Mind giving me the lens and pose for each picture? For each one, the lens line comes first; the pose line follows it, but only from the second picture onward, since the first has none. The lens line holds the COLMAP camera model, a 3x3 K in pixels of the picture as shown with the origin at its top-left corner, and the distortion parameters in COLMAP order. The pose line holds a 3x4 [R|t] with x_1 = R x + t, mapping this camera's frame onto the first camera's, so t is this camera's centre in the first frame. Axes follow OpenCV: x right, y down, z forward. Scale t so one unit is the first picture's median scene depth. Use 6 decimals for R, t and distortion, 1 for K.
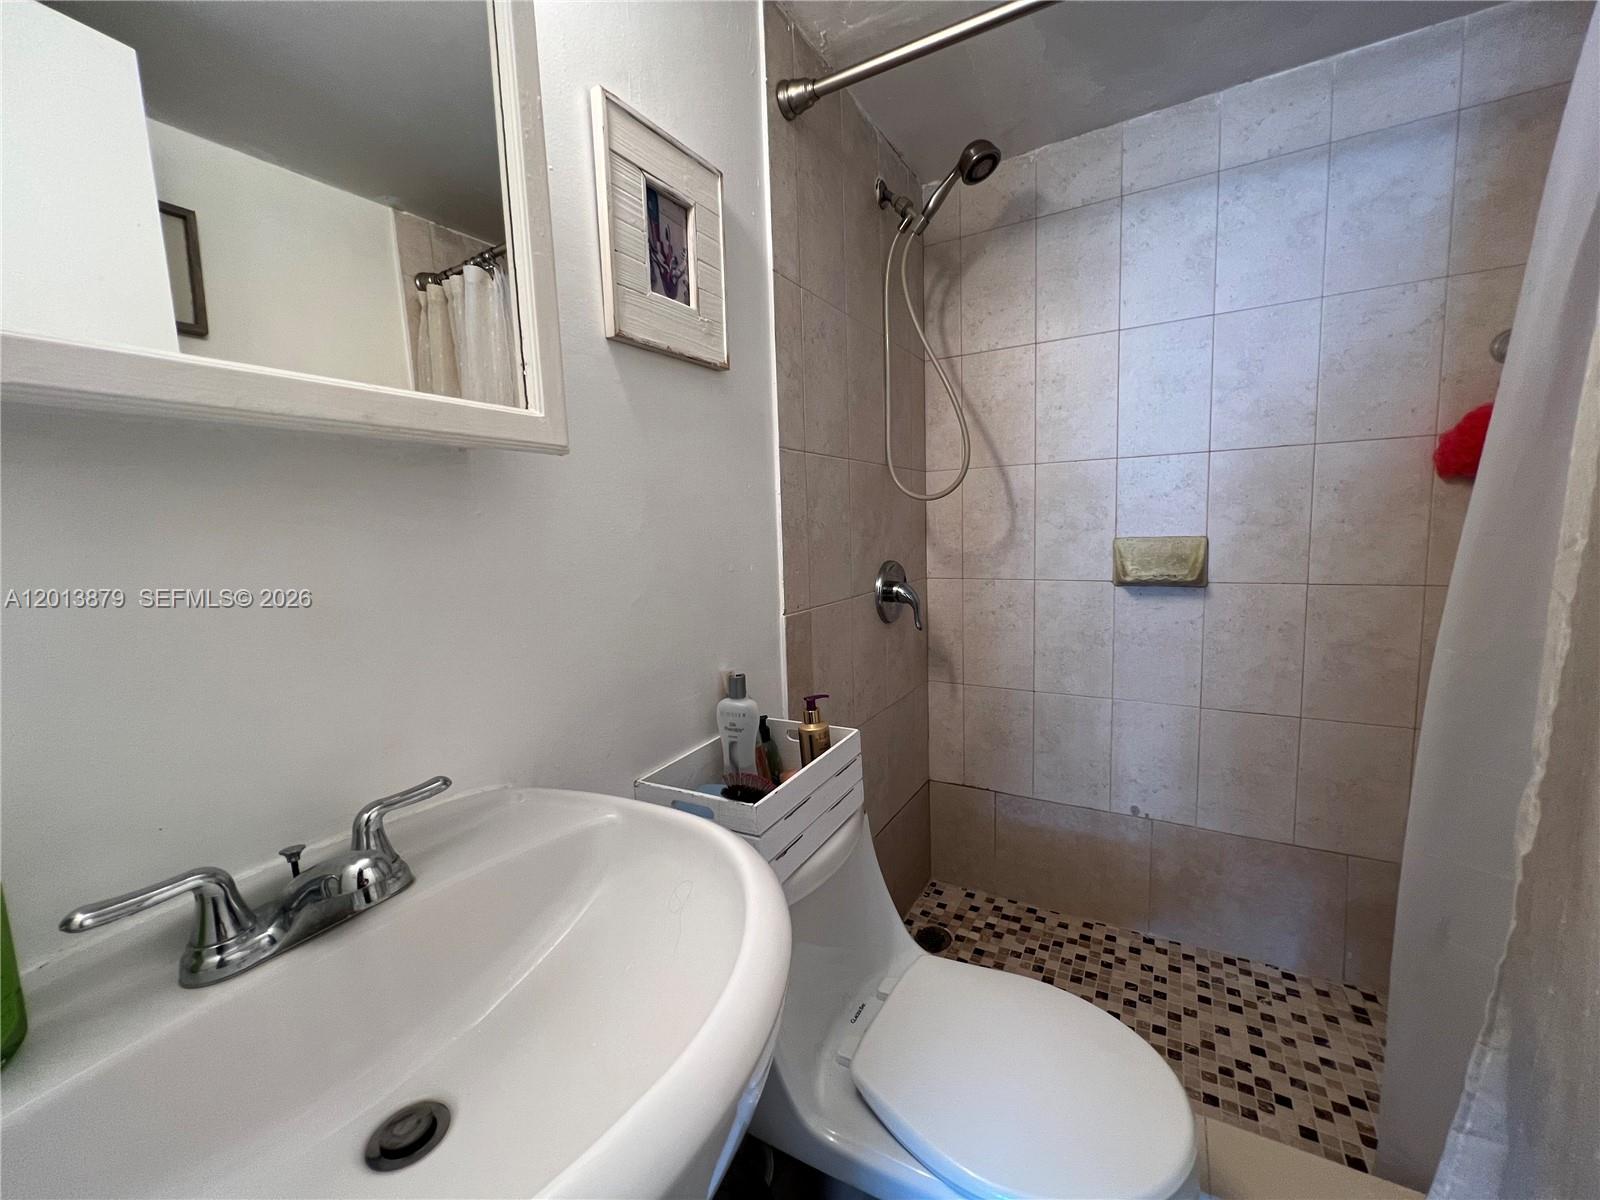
lens RADIAL K [[635.1, 0, 804.0], [0, 635.1, 600.0], [0, 0, 1]] dist [-0.001363, -0.000110]
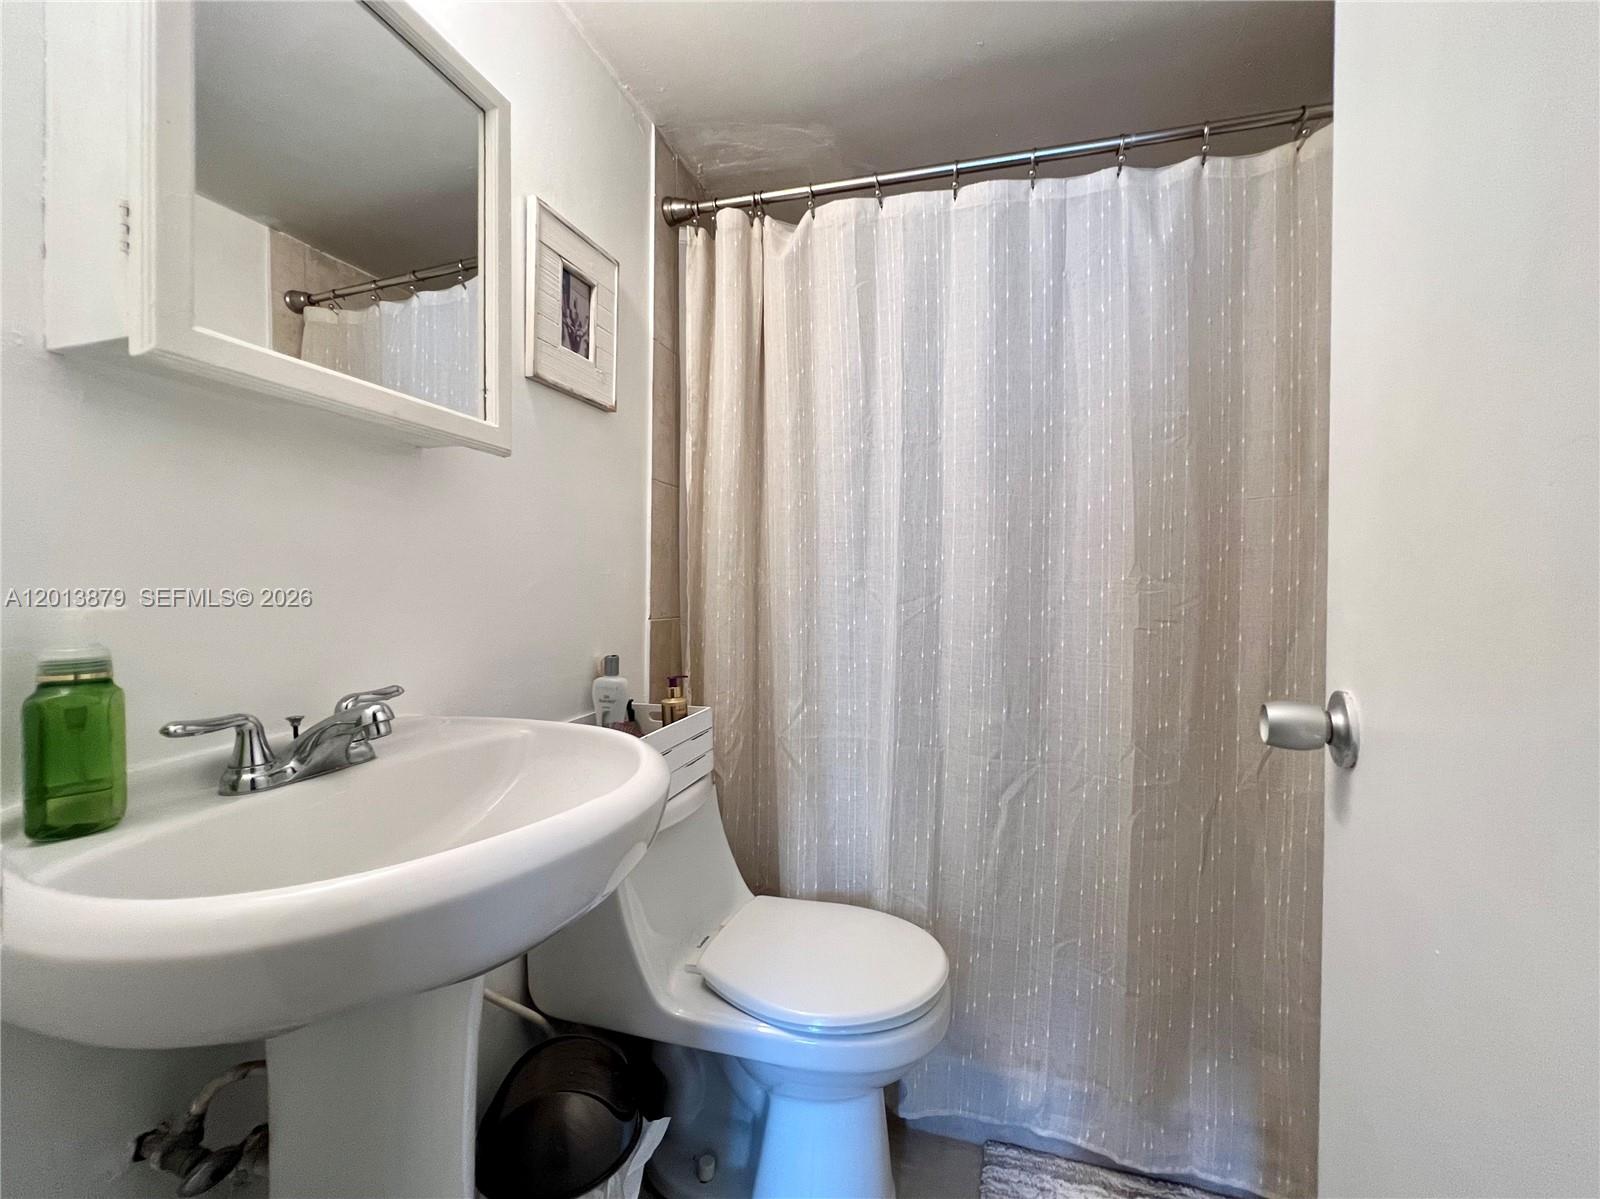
lens RADIAL K [[641.1, 0, 798.0], [0, 641.1, 594.6], [0, 0, 1]] dist [-0.001345, 0.000386]
pose [[0.974428, 0.040997, 0.220929, -0.038490], [-0.019426, 0.994904, -0.098939, 0.127004], [-0.223860, 0.092117, 0.970258, -0.302289]]
